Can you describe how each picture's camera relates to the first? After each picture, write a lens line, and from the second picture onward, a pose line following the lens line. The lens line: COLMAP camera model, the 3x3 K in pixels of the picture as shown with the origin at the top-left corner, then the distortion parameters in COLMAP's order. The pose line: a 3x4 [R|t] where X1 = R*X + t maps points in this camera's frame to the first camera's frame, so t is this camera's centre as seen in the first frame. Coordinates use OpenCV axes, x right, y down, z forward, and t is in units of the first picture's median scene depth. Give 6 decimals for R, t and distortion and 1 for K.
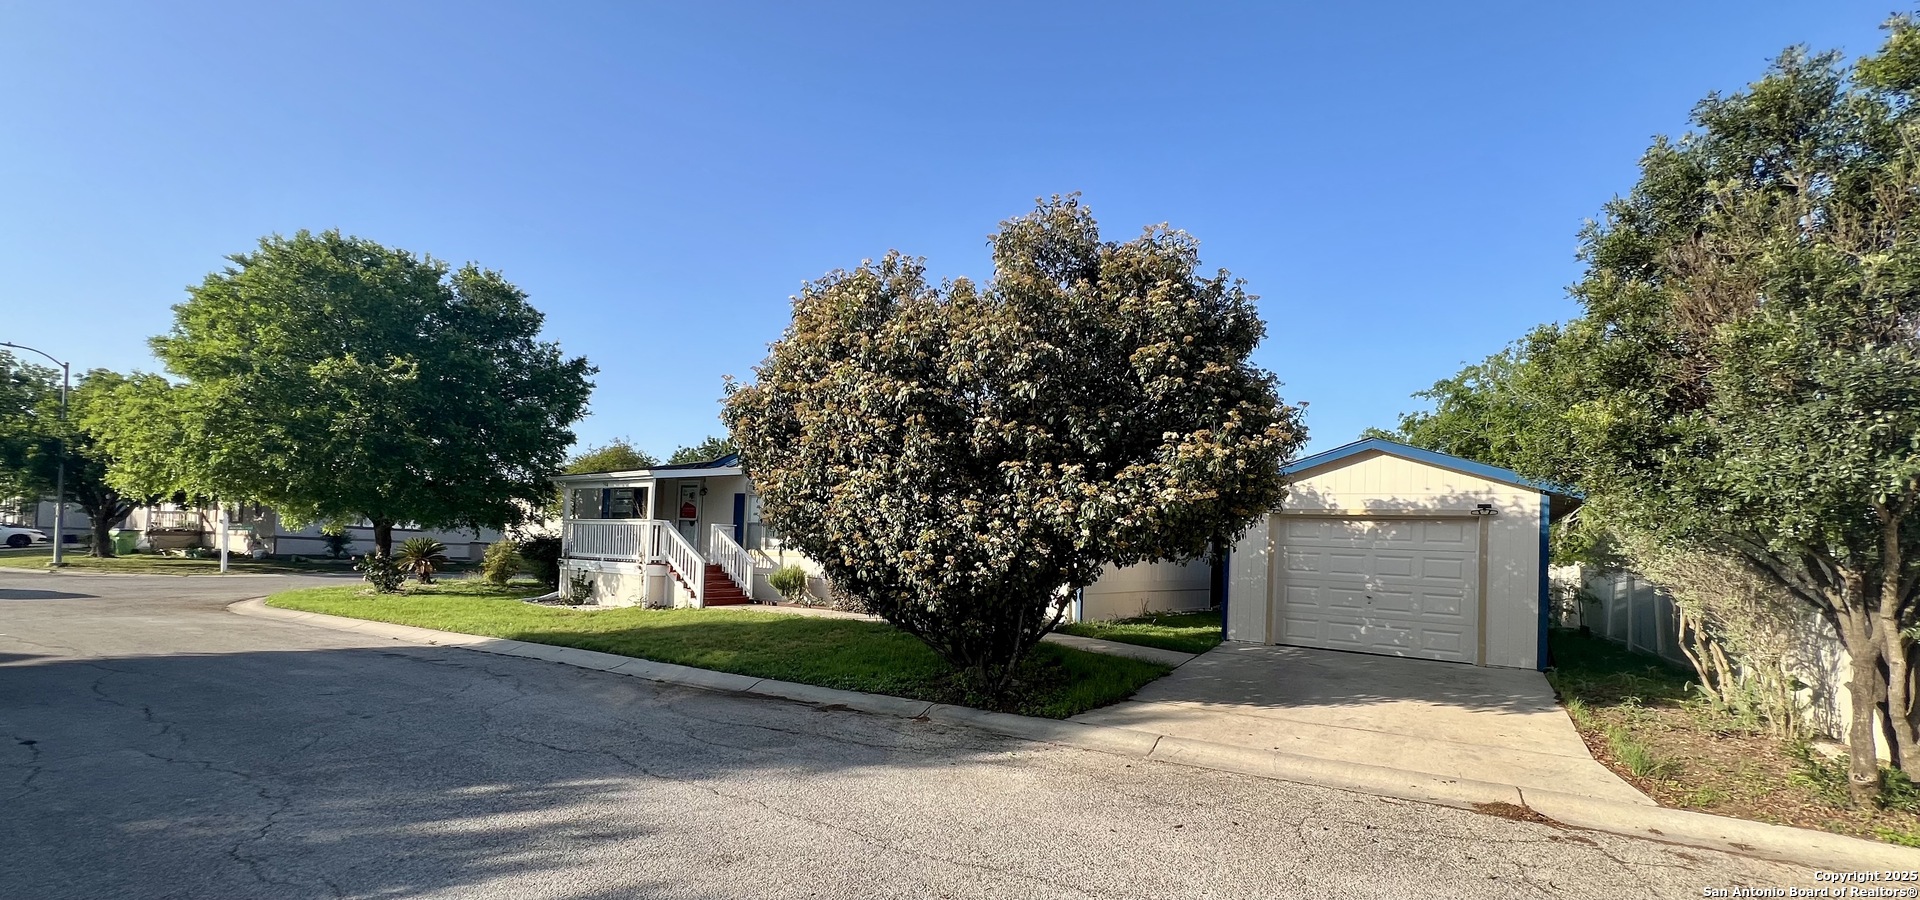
lens RADIAL K [[789.6, 0, 956.7], [0, 789.6, 523.9], [0, 0, 1]] dist [-0.001293, 0.000071]
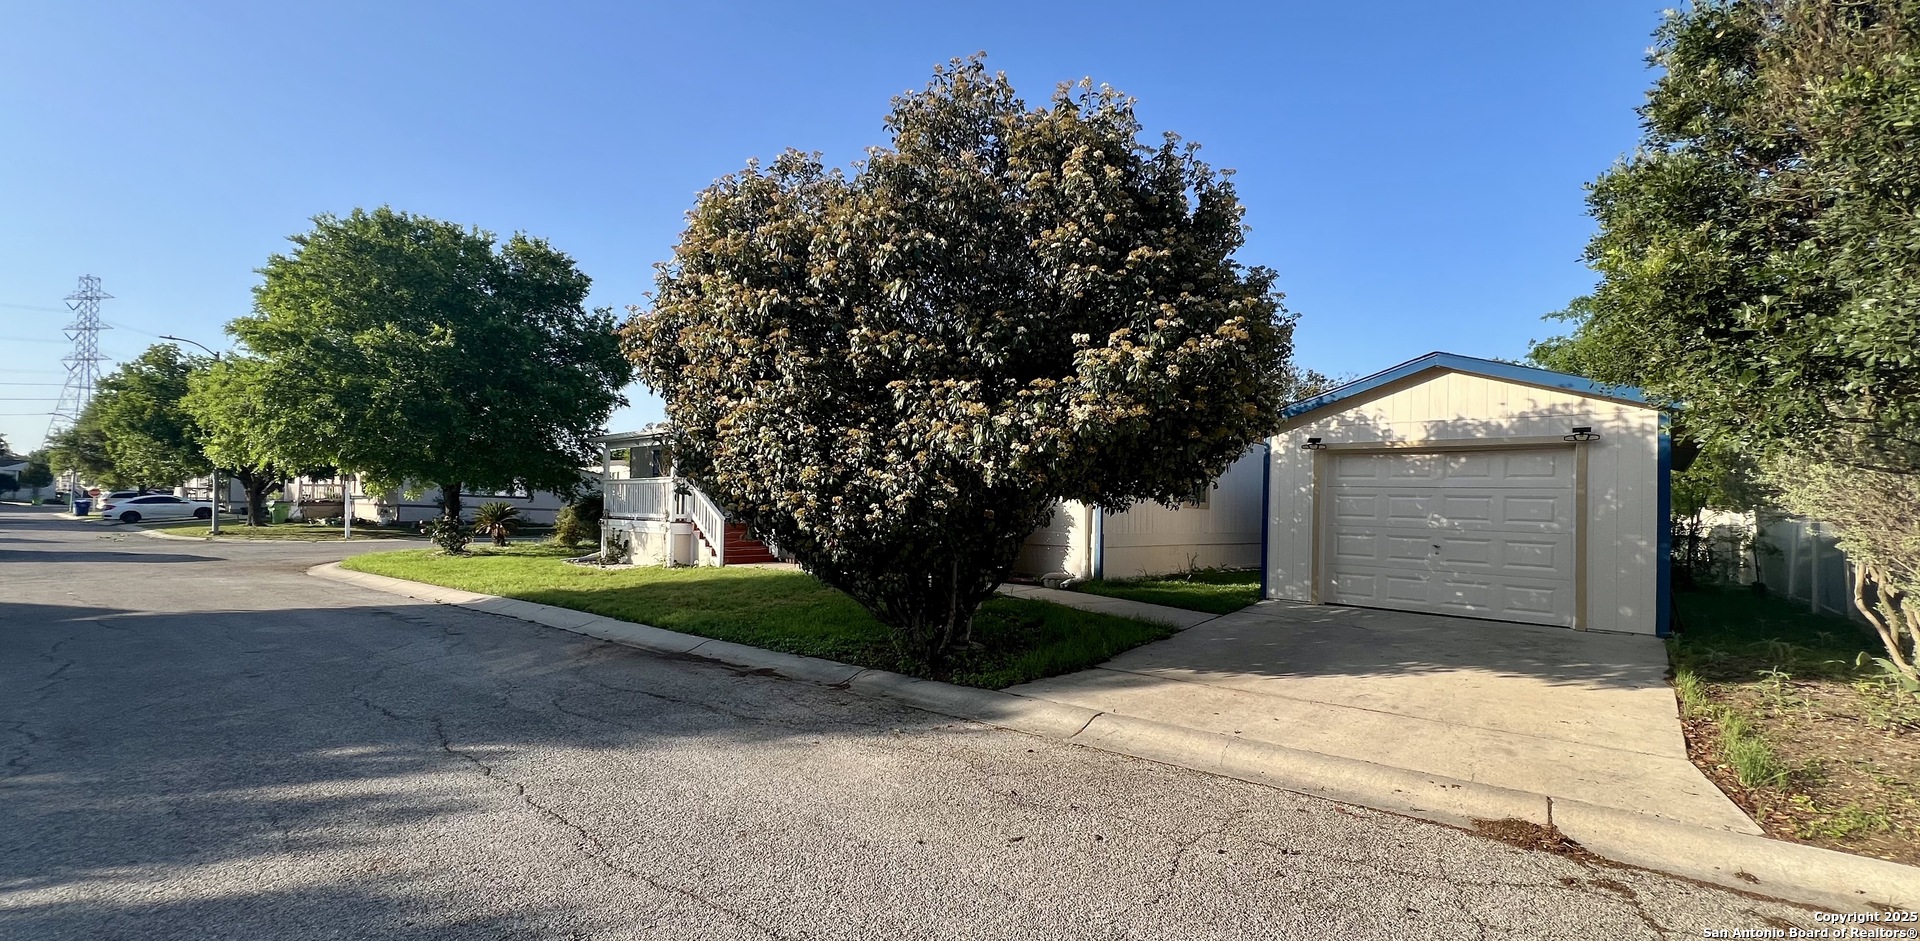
lens RADIAL K [[790.3, 0, 954.5], [0, 790.3, 493.6], [0, 0, 1]] dist [0.000080, -0.000364]
pose [[0.988799, -0.019614, -0.147961, 0.142500], [0.021074, 0.999743, 0.008304, 0.019527], [0.147760, -0.011329, 0.988958, 0.104859]]
